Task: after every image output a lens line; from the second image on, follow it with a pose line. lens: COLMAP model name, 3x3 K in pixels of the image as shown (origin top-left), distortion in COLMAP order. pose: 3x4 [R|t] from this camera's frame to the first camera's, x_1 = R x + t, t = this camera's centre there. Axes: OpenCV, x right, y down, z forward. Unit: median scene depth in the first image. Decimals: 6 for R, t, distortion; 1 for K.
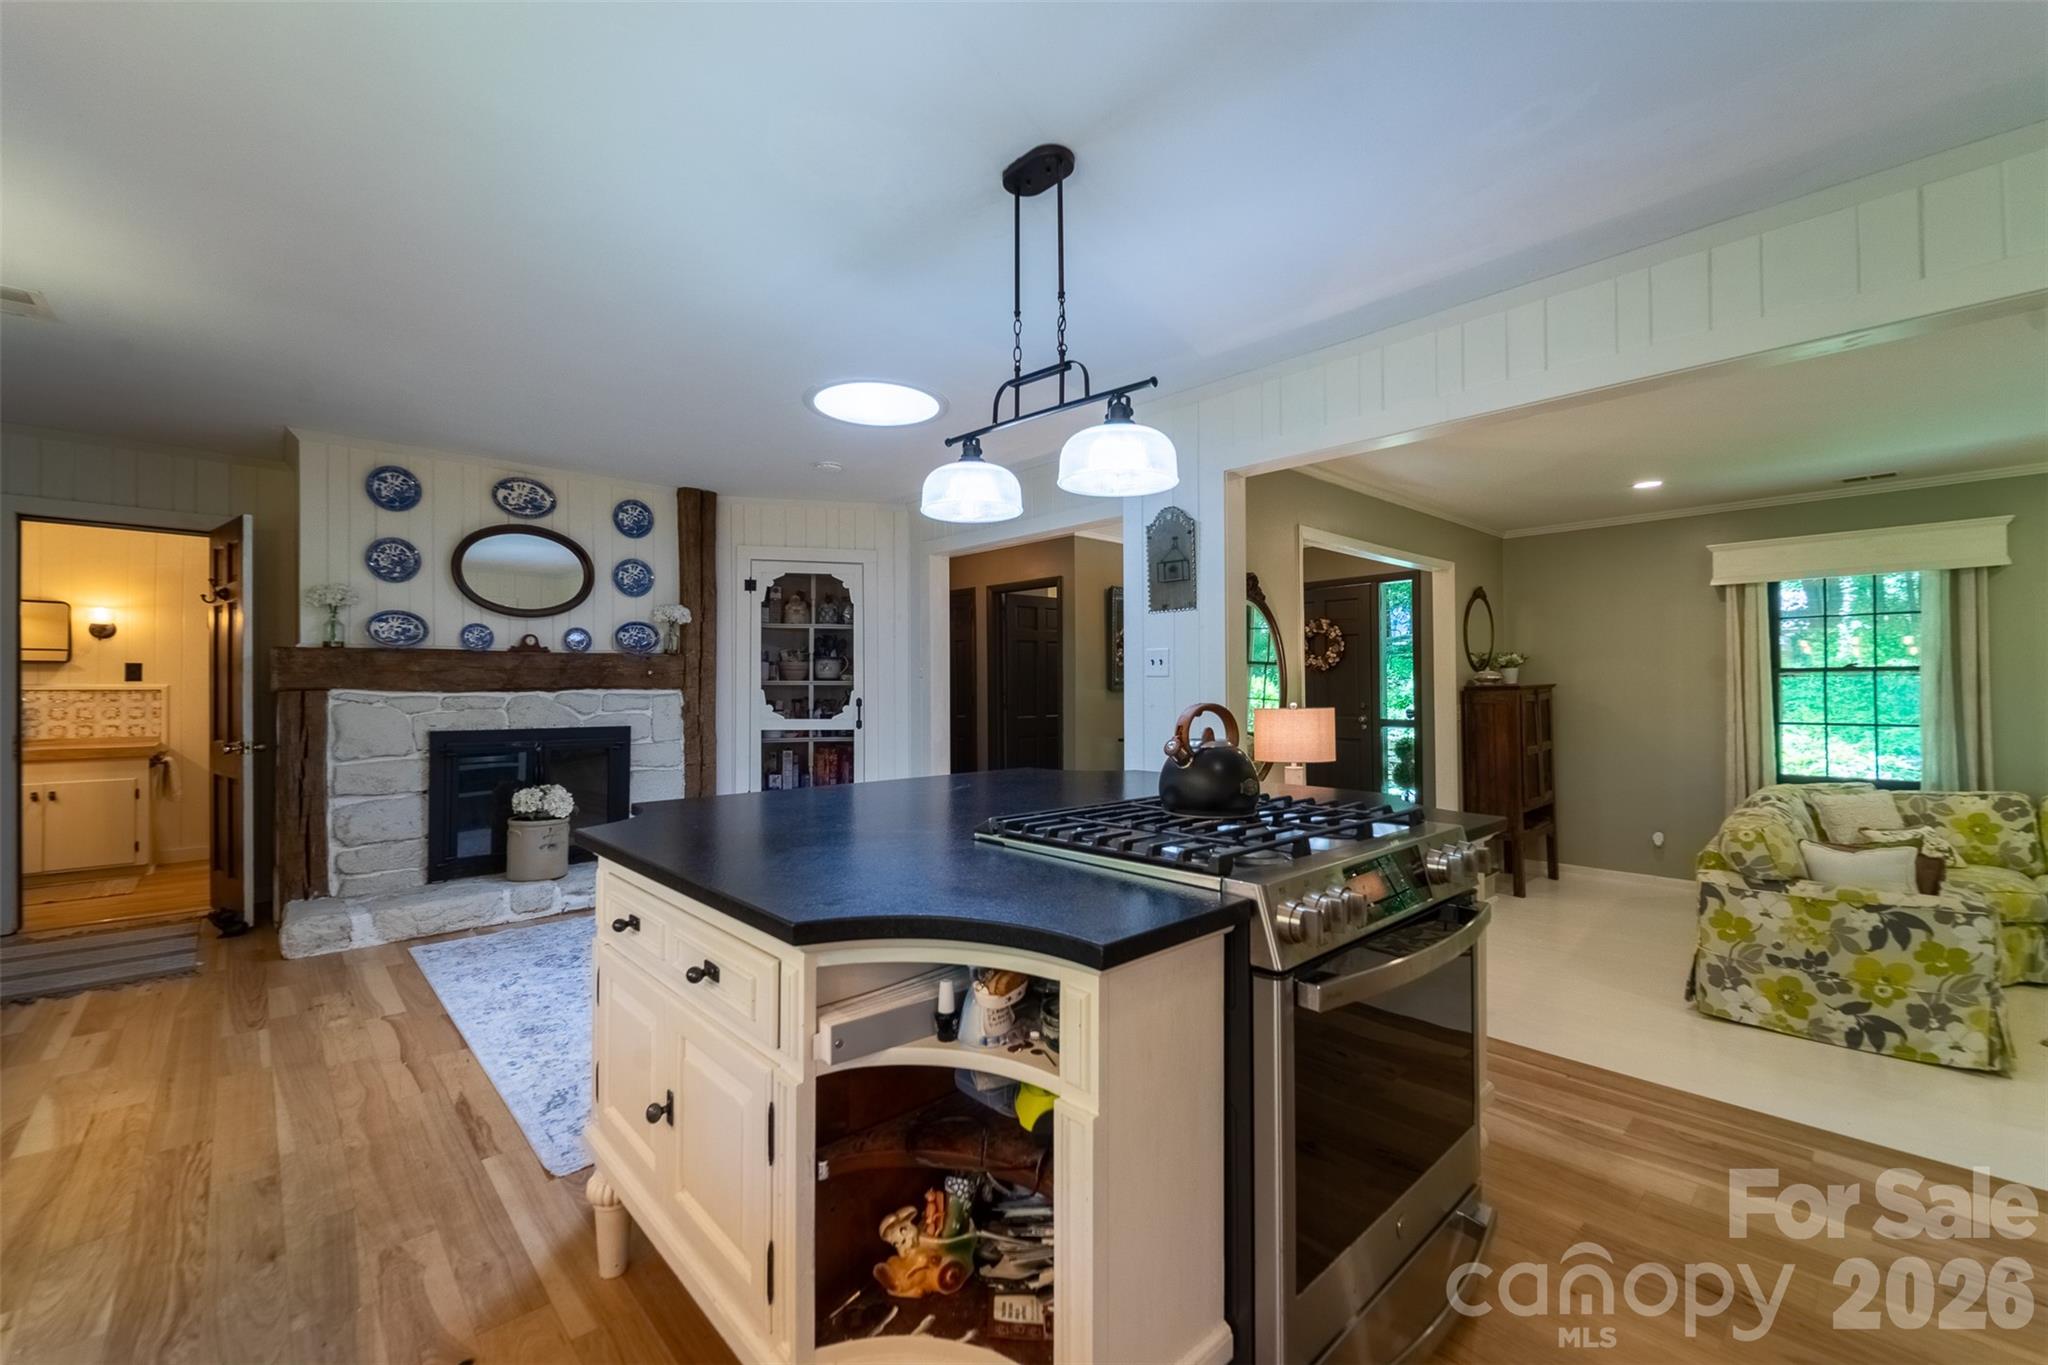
lens RADIAL K [[837.4, 0, 1025.9], [0, 837.4, 672.4], [0, 0, 1]] dist [-0.000288, -0.001478]
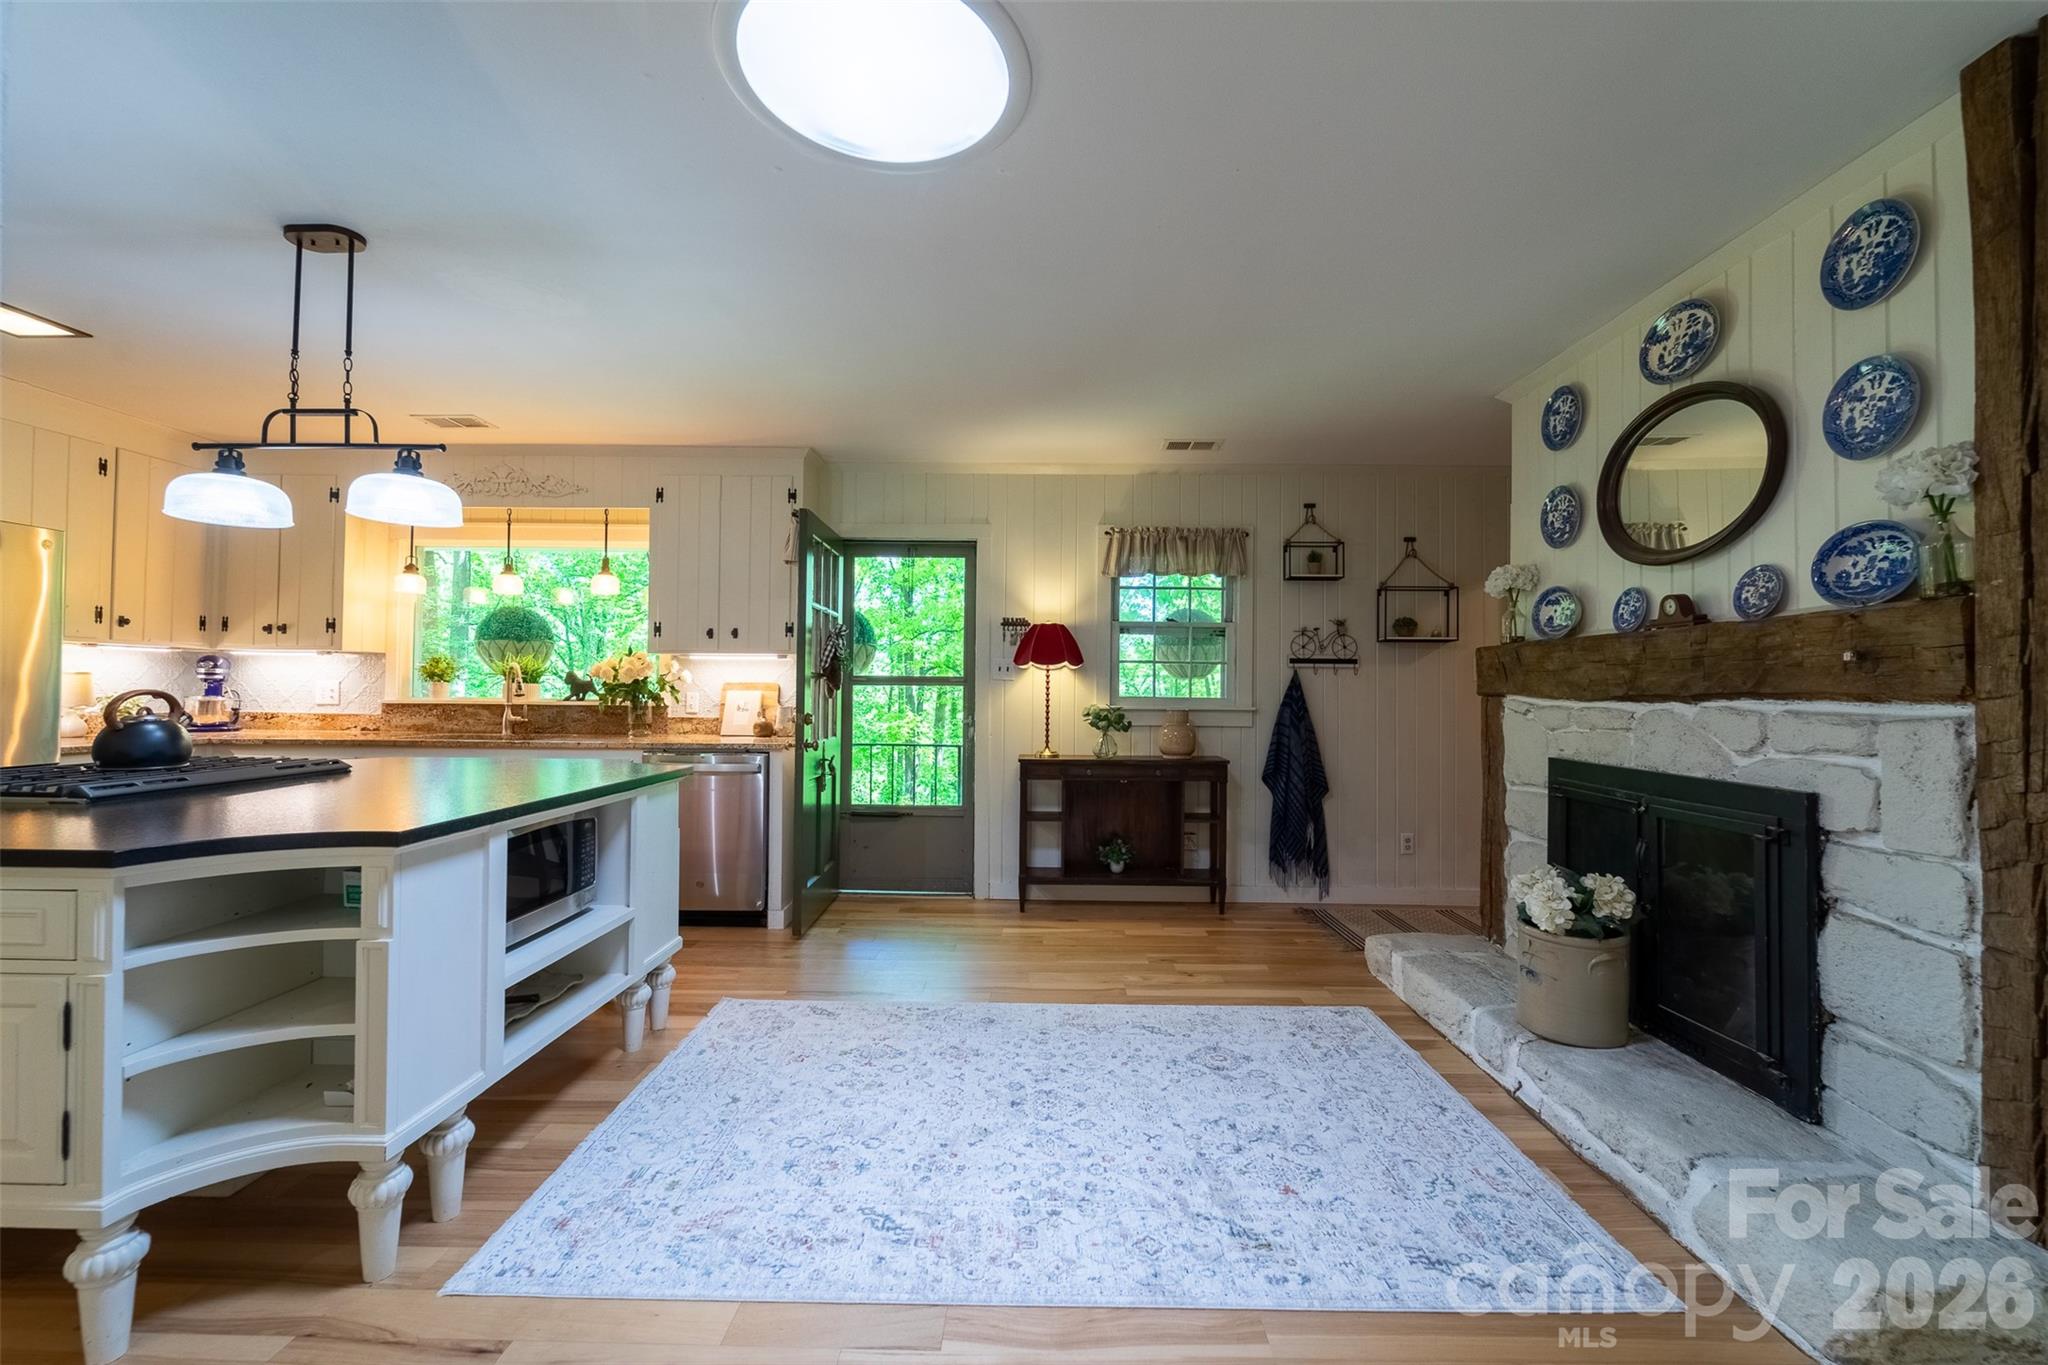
lens RADIAL K [[837.4, 0, 1031.8], [0, 837.4, 677.6], [0, 0, 1]] dist [-0.000288, -0.001478]
pose [[-0.691079, -0.015762, -0.722607, 0.090085], [0.002914, 0.999693, -0.024594, 0.023240], [0.722773, -0.019102, -0.690821, 1.306151]]
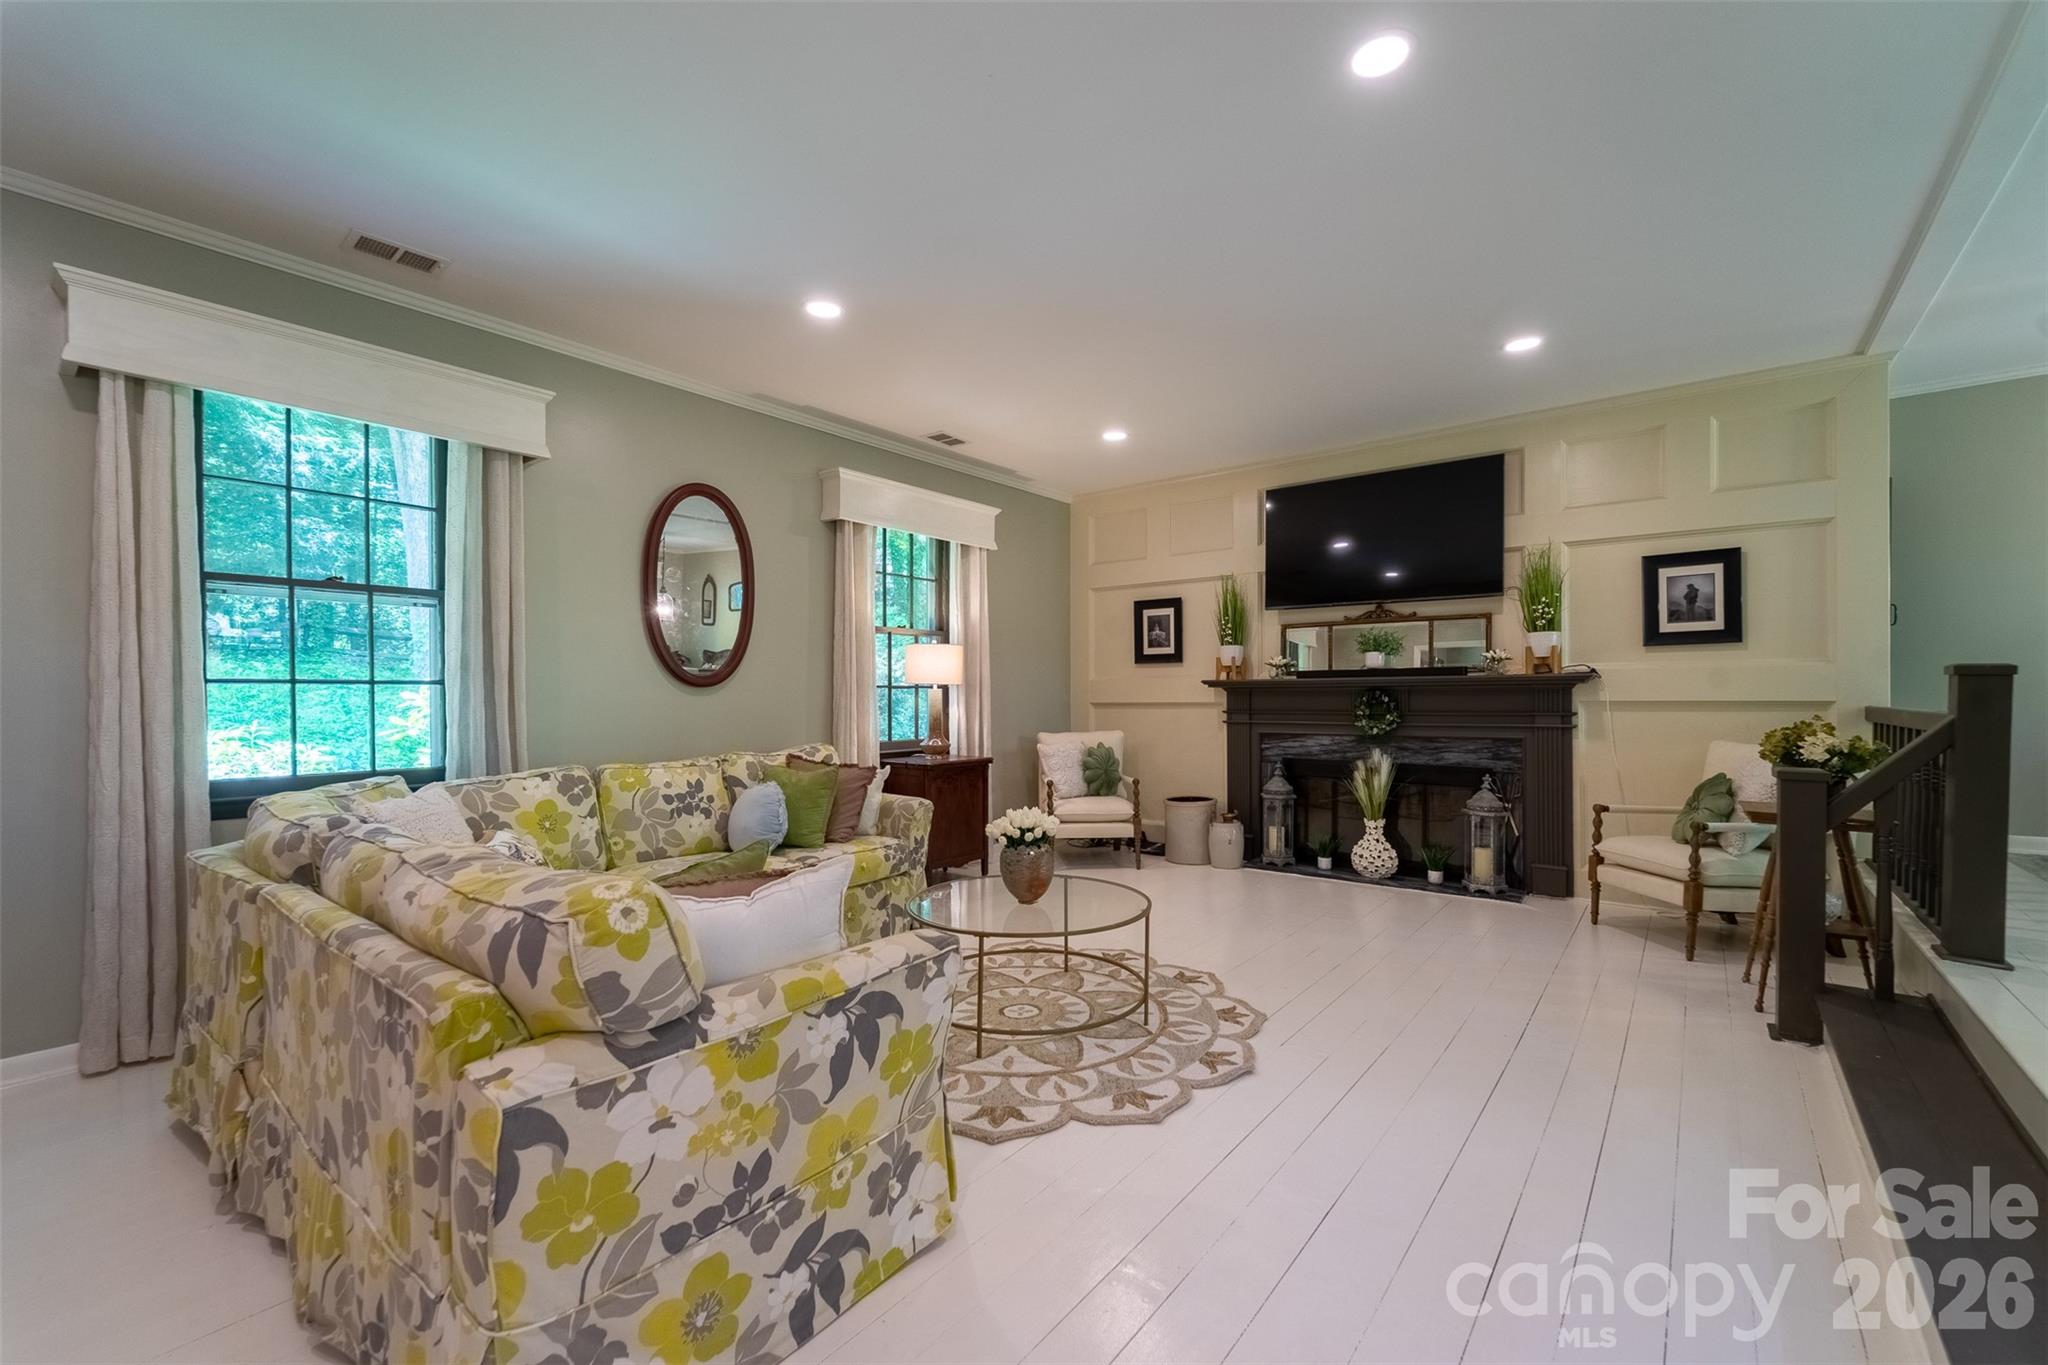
lens RADIAL K [[837.4, 0, 1033.1], [0, 837.4, 702.9], [0, 0, 1]] dist [-0.000288, -0.001478]
pose [[-0.146907, 0.000243, 0.989150, 0.491318], [-0.009367, 0.999955, -0.001637, 0.105575], [-0.989106, -0.009506, -0.146898, 0.865786]]
